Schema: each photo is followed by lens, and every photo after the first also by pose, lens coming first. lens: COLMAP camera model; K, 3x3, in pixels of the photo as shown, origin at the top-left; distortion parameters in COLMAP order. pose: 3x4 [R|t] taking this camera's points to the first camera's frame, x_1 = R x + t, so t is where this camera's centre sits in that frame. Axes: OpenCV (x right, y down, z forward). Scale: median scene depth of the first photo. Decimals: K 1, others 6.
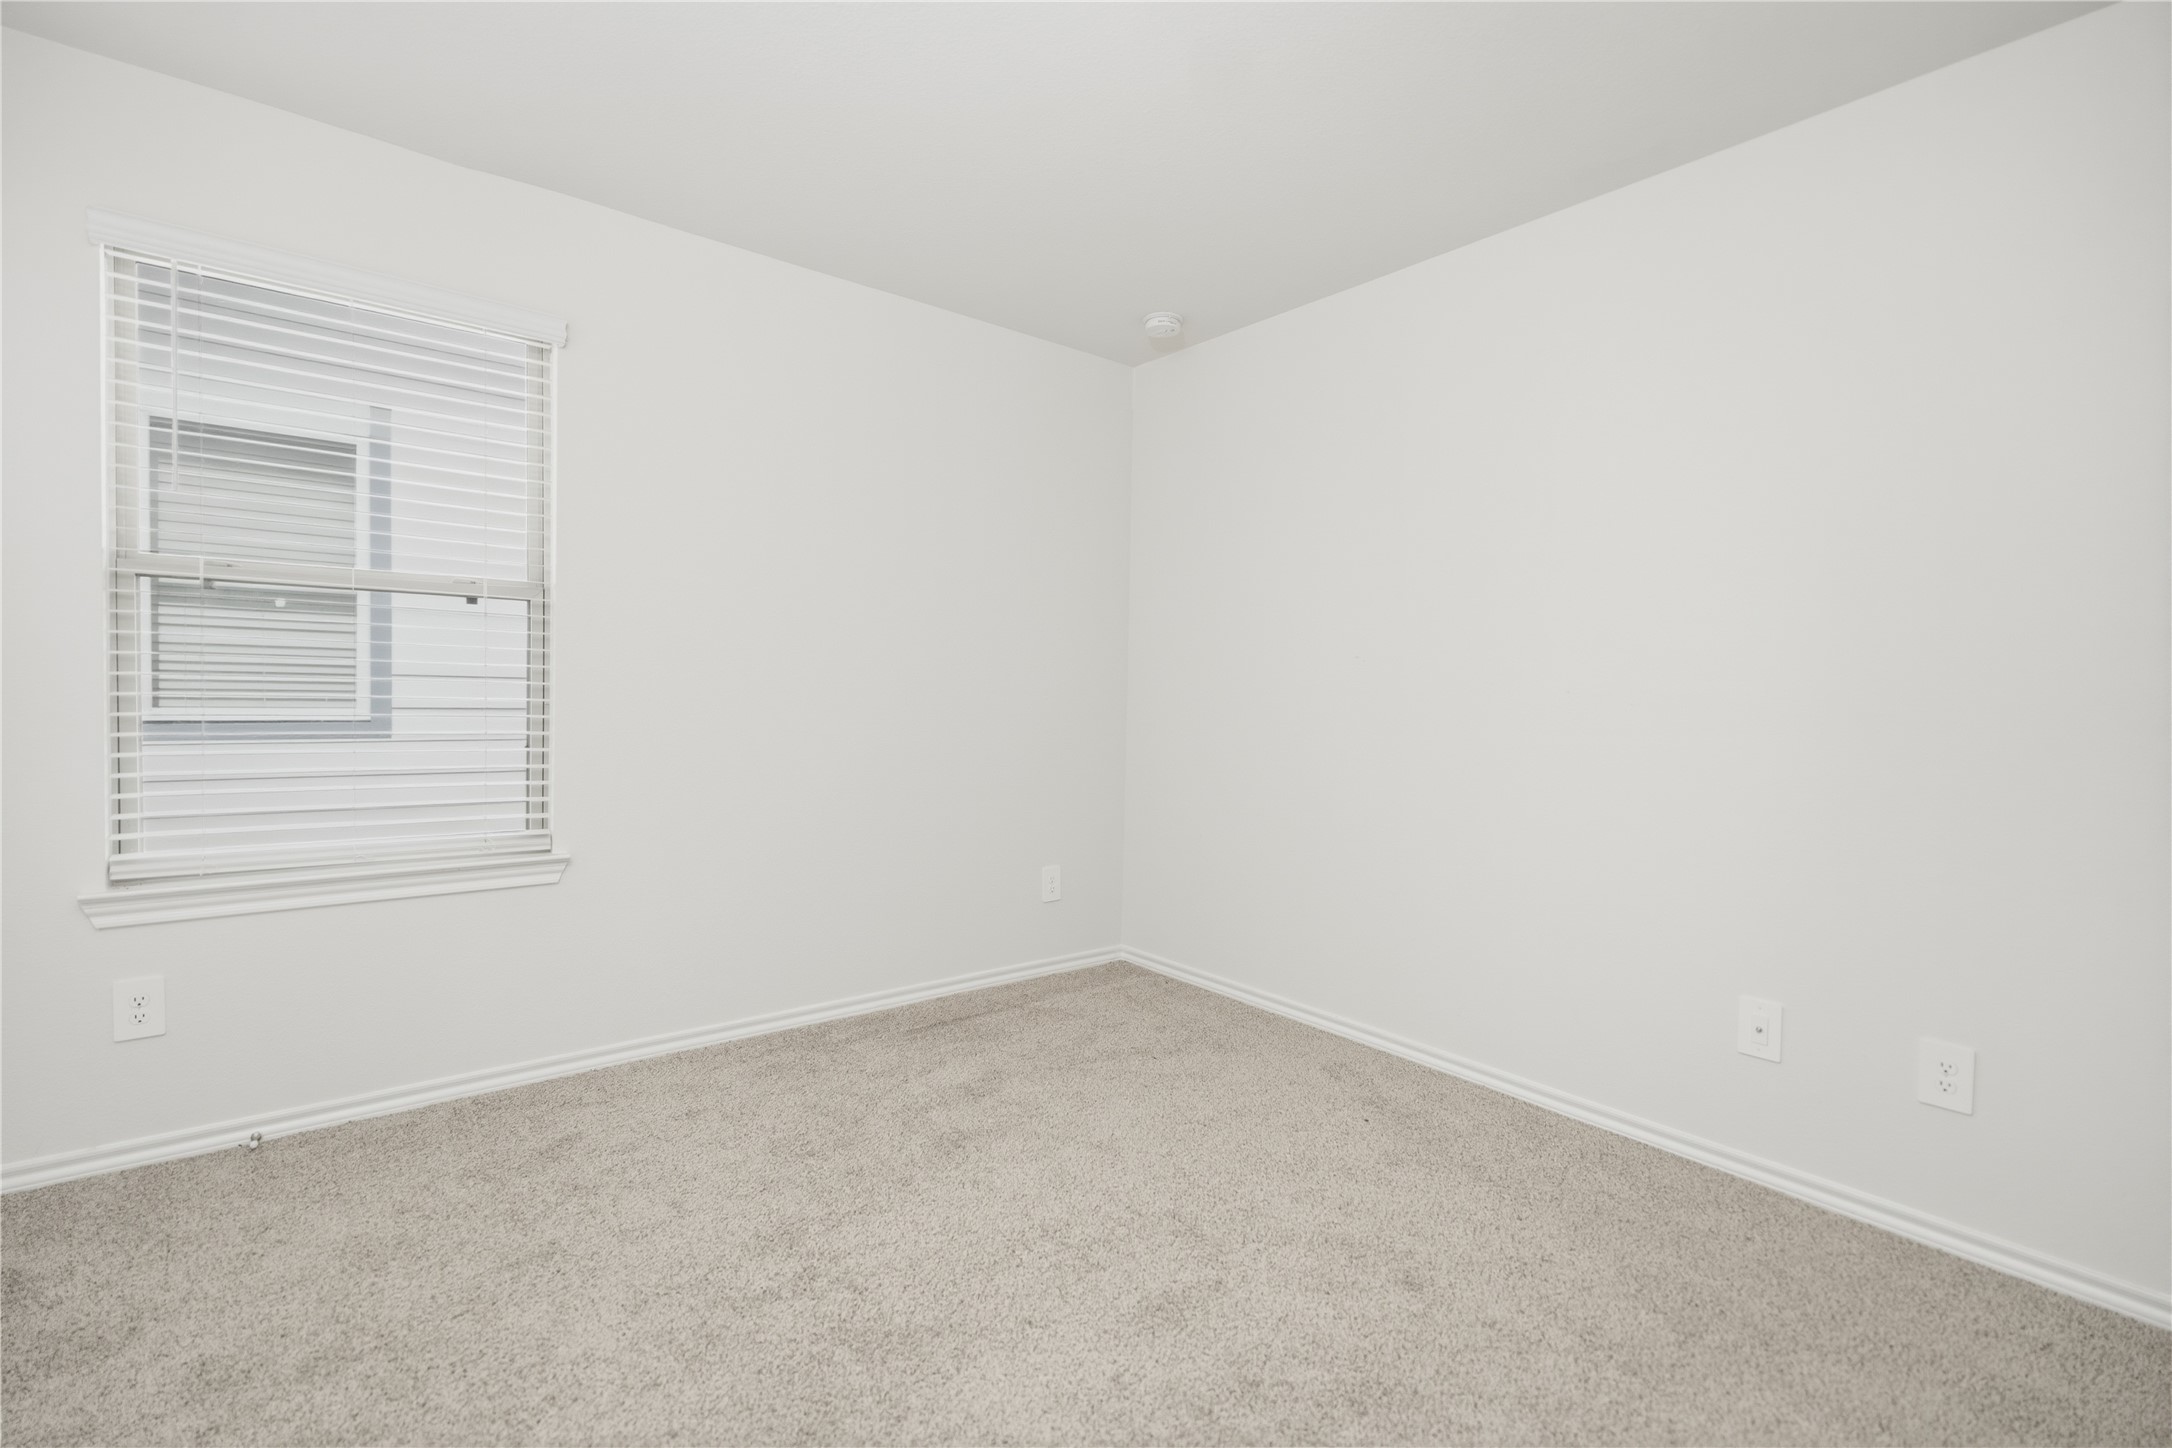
lens RADIAL K [[952.9, 0, 1080.3], [0, 952.9, 722.9], [0, 0, 1]] dist [-0.000508, -0.000301]
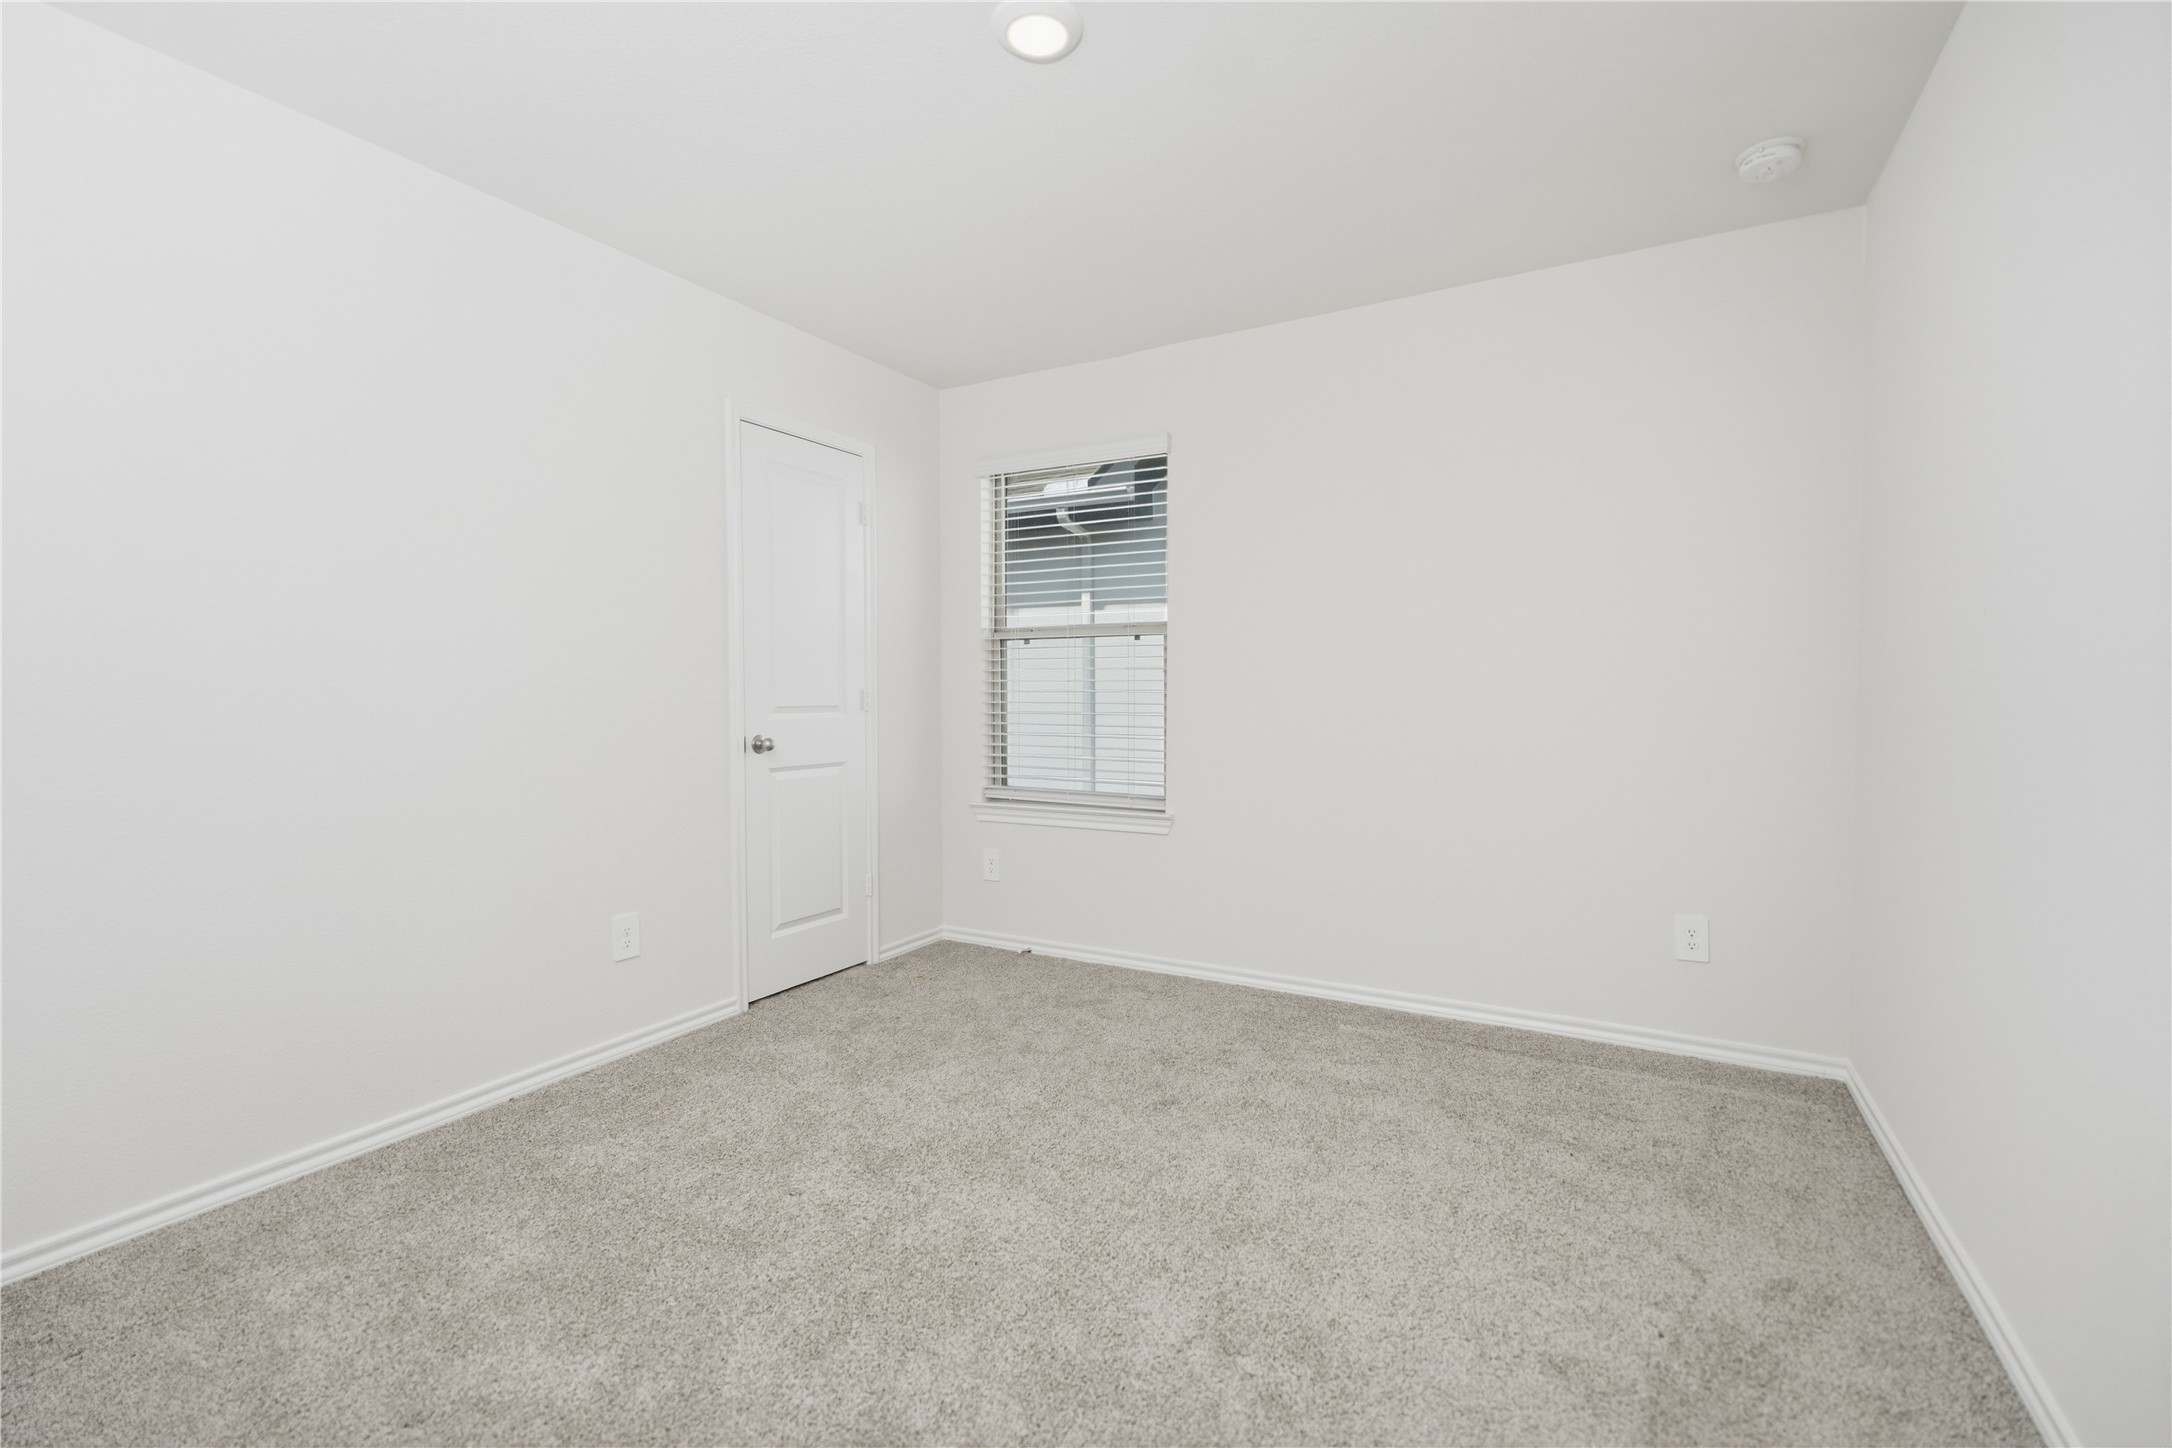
lens RADIAL K [[952.9, 0, 1080.3], [0, 952.9, 722.9], [0, 0, 1]] dist [-0.000508, -0.000301]
pose [[0.371806, 0.006022, -0.928291, 0.707708], [-0.020502, 0.999788, -0.001726, 0.009621], [0.928084, 0.019673, 0.371851, 0.361849]]
